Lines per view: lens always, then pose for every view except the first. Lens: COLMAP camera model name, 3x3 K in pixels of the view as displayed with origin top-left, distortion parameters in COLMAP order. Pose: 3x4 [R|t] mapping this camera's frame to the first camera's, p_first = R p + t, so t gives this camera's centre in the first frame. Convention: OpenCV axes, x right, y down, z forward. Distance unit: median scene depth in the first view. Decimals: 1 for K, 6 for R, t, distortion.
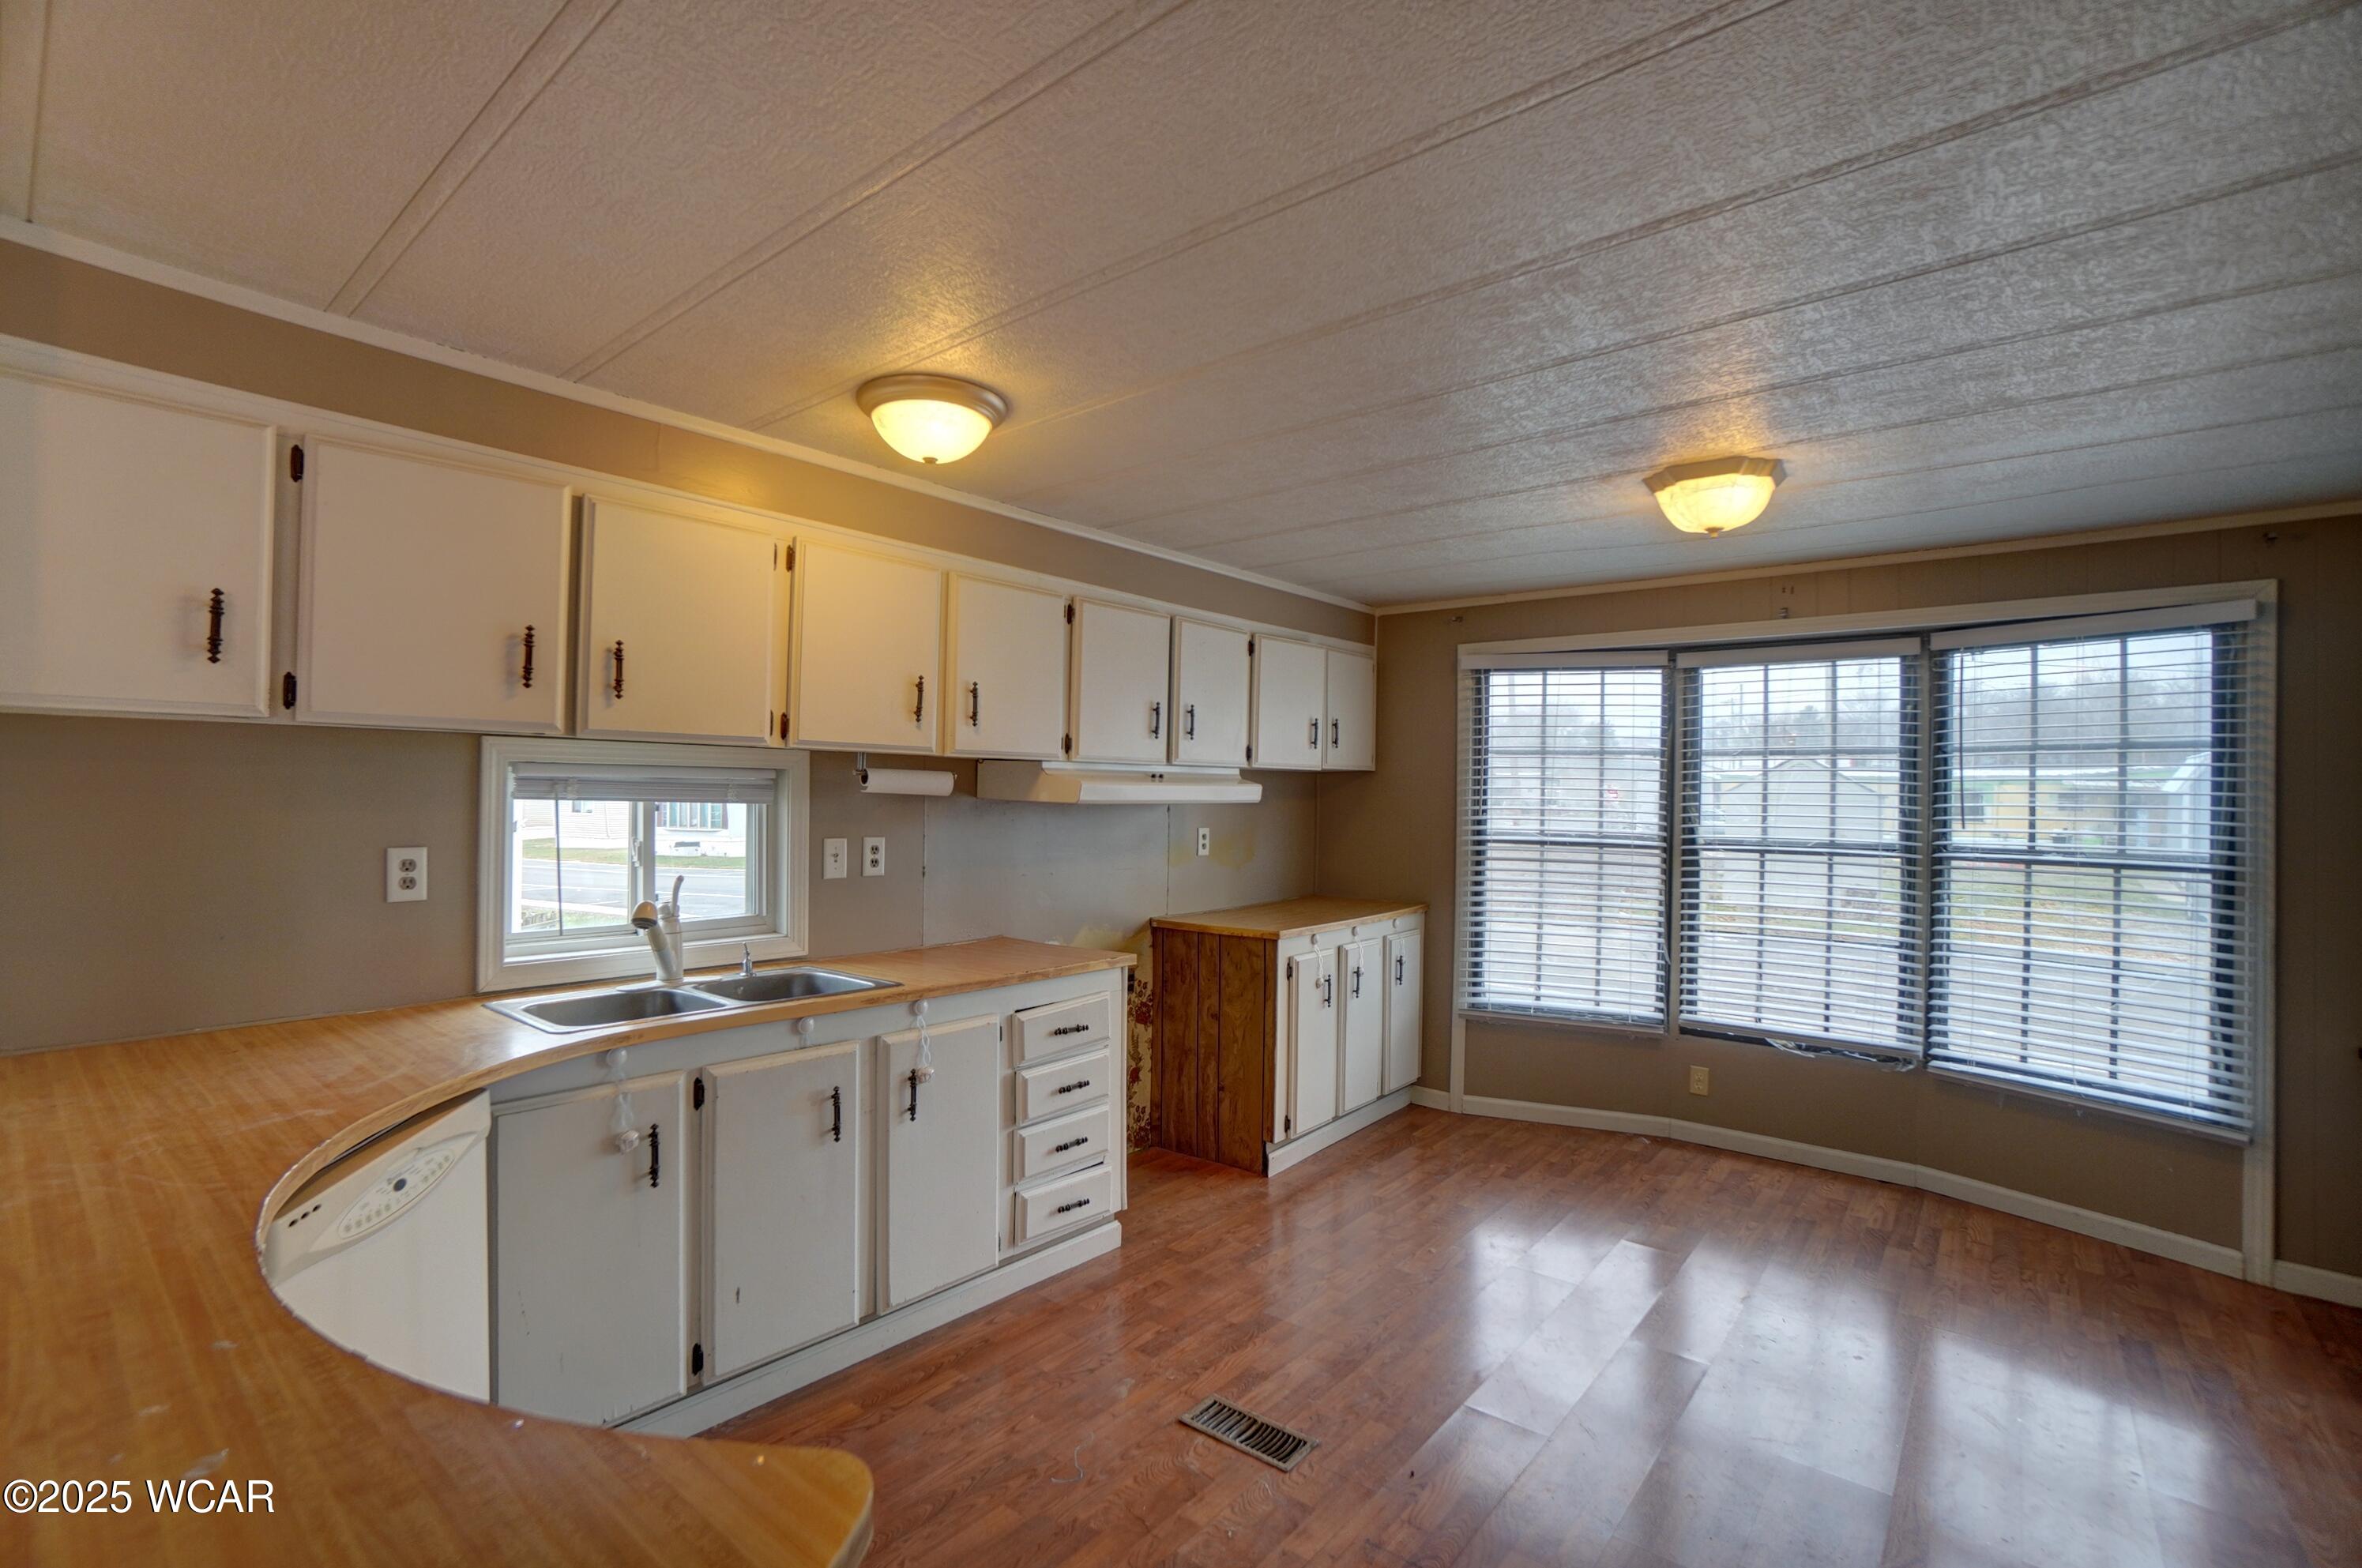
lens RADIAL K [[1049.3, 0, 1150.9], [0, 1049.3, 786.5], [0, 0, 1]] dist [-0.061754, 0.021330]
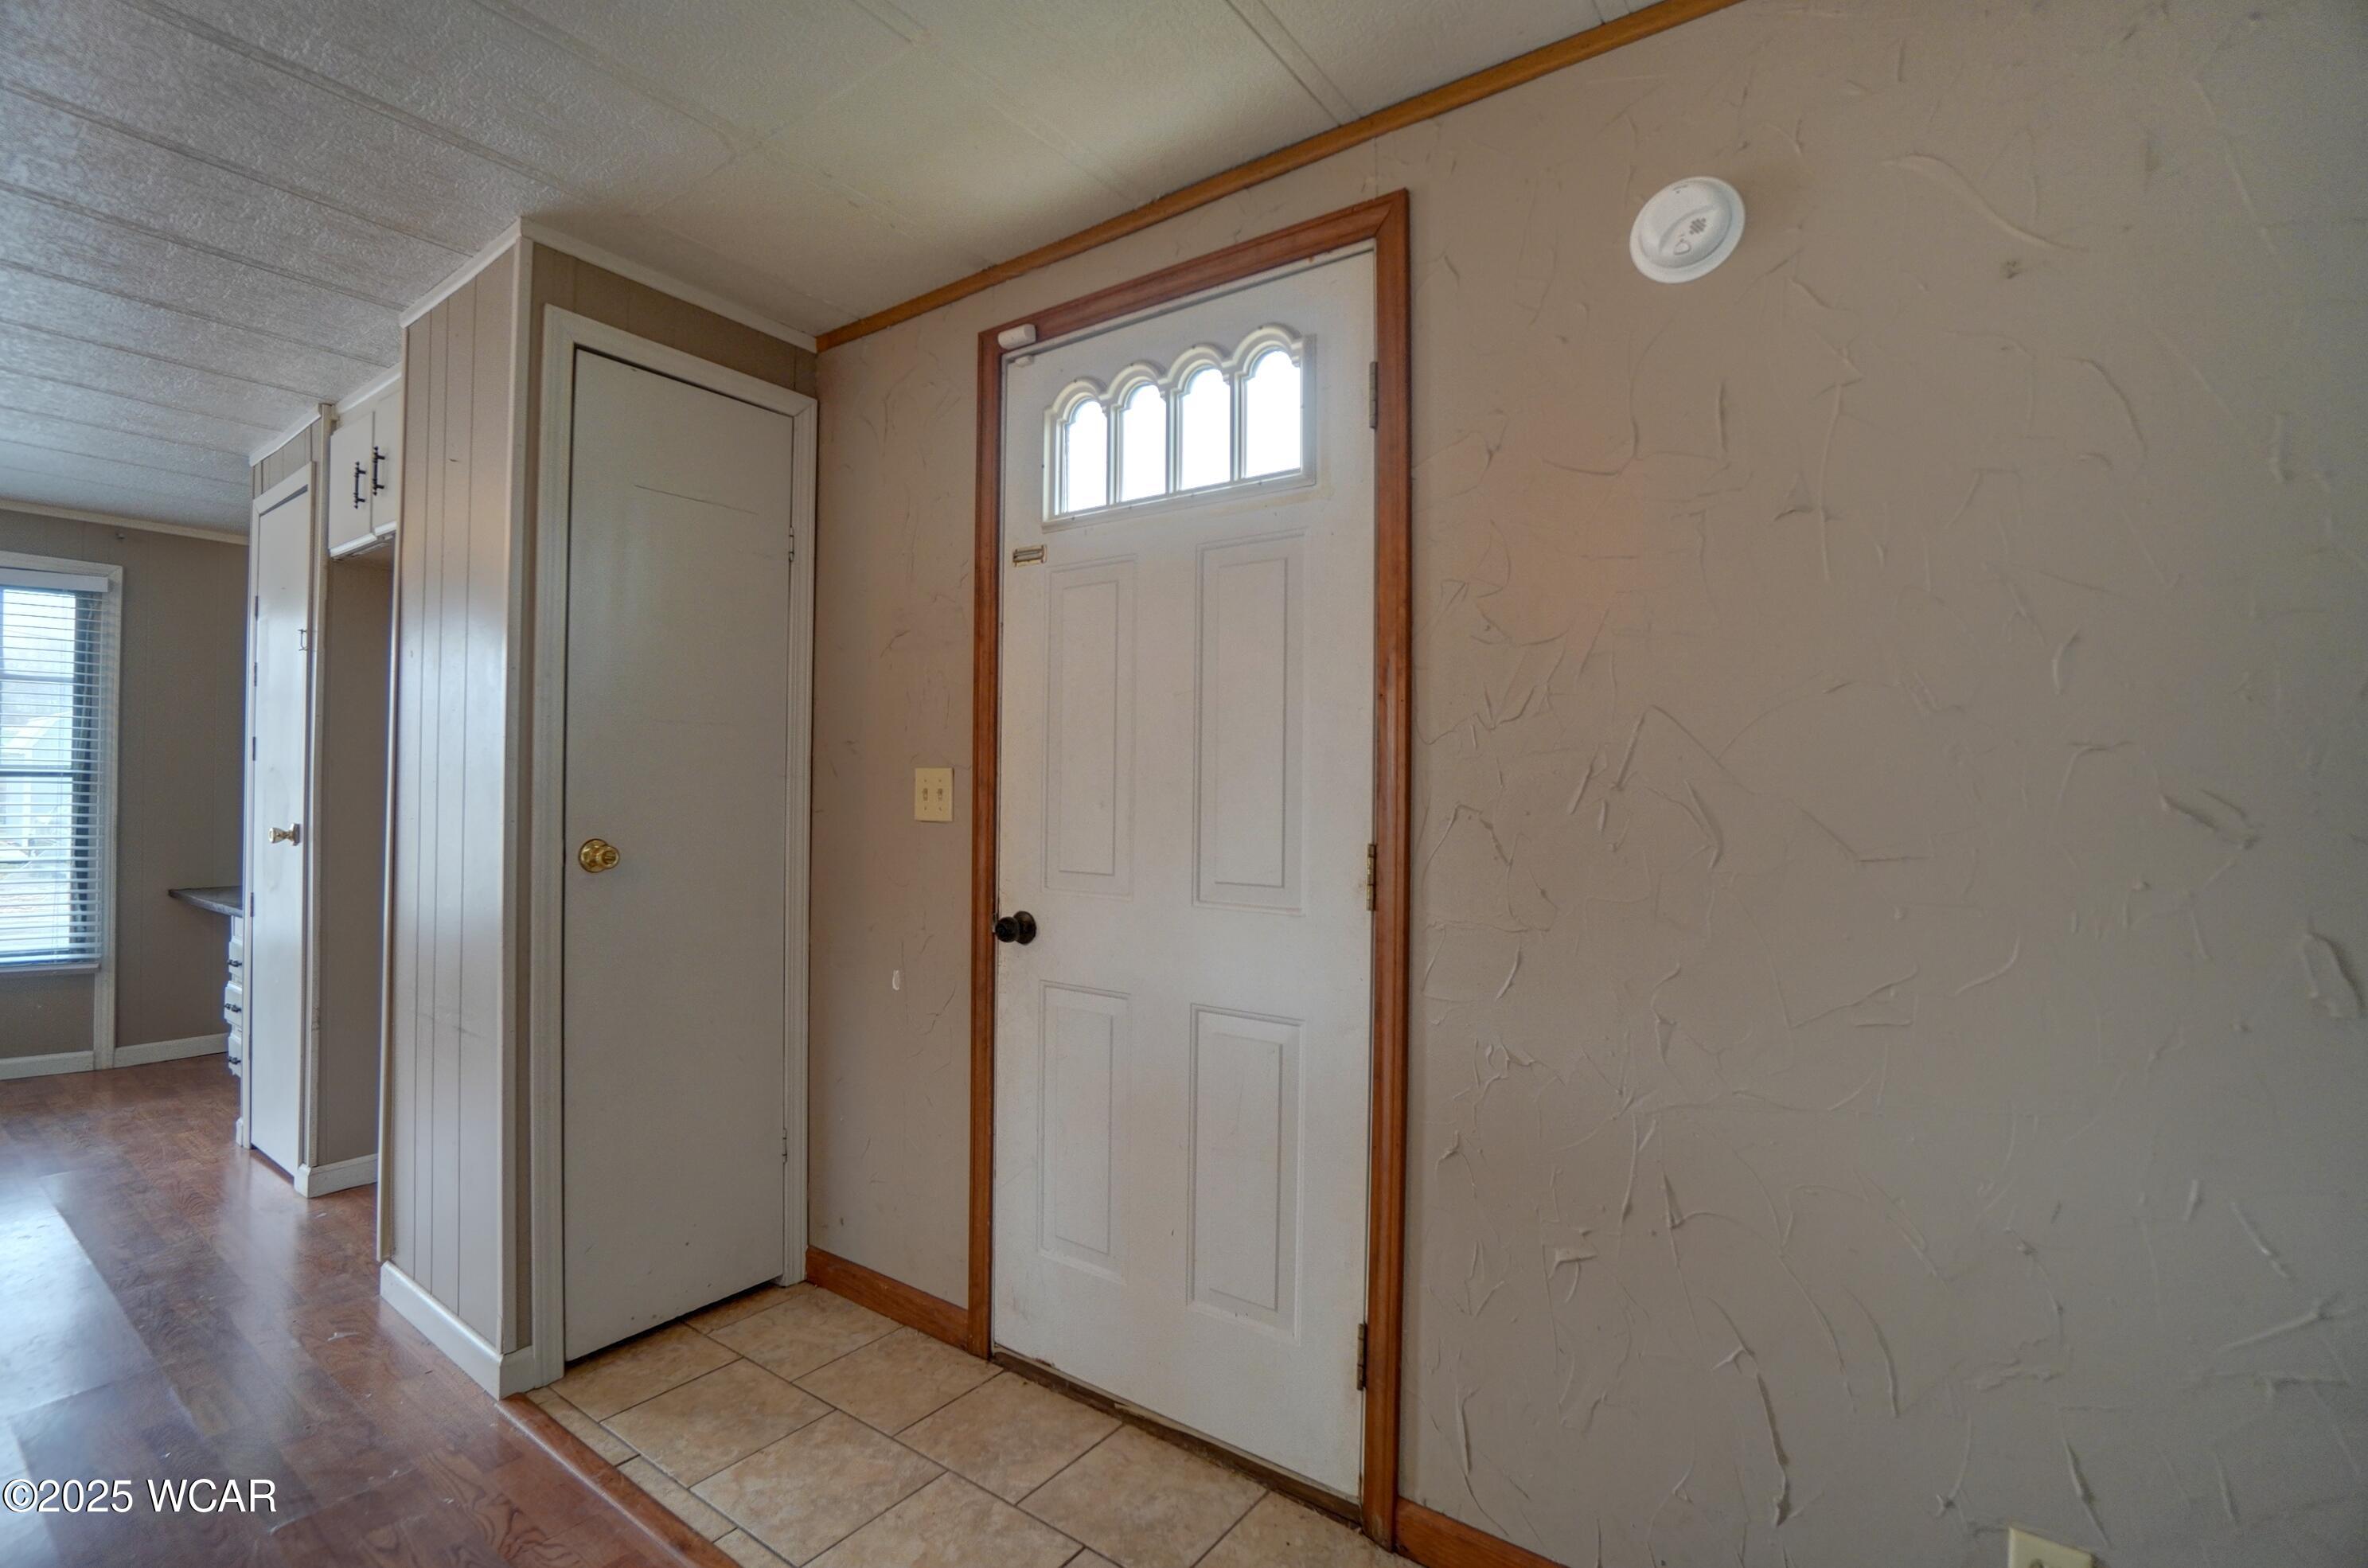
lens RADIAL K [[1052.0, 0, 1150.7], [0, 1052.0, 783.1], [0, 0, 1]] dist [-0.061754, 0.021330]
pose [[-0.071393, -0.006793, 0.997425, -0.364199], [-0.019004, 0.999805, 0.005449, 0.057527], [-0.997267, -0.018566, -0.071508, -0.318273]]
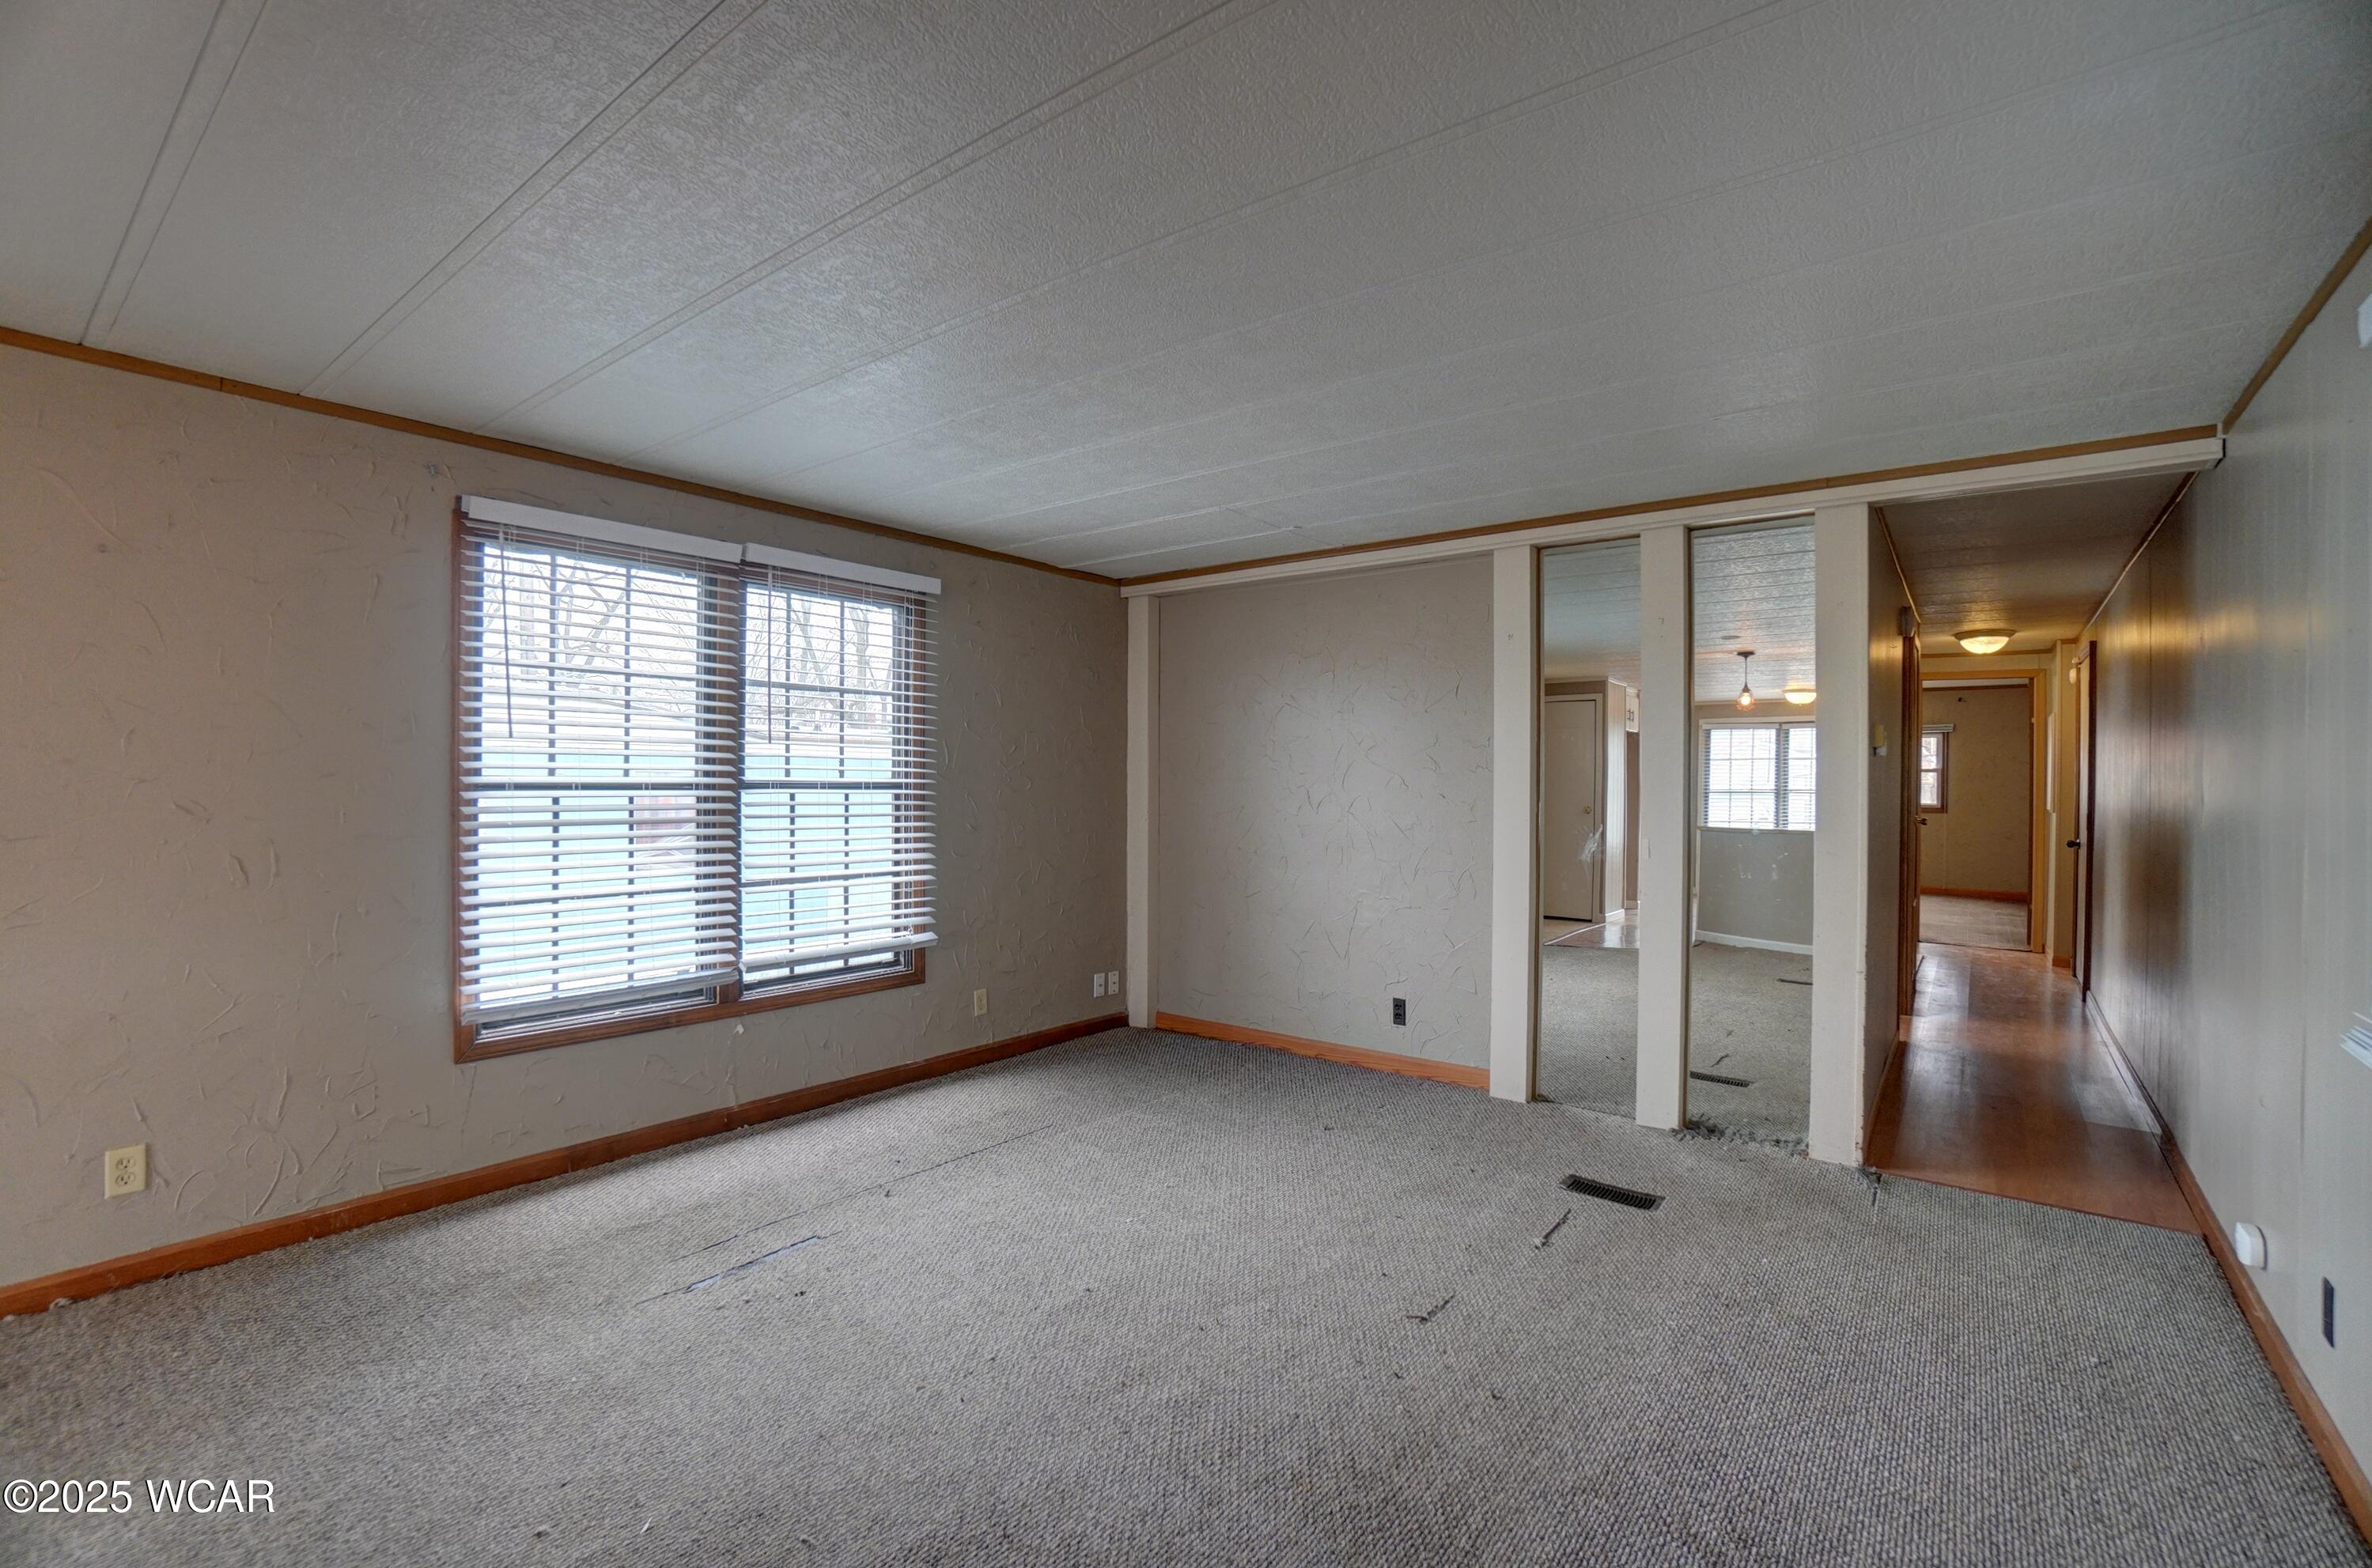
lens RADIAL K [[1068.6, 0, 1170.4], [0, 1068.6, 775.1], [0, 0, 1]] dist [-0.037950, 0.000674]
pose [[-0.998968, -0.019681, -0.040943, -0.791865], [-0.019467, 0.999795, -0.005610, 0.024482], [0.041045, -0.004808, -0.999146, 0.147412]]
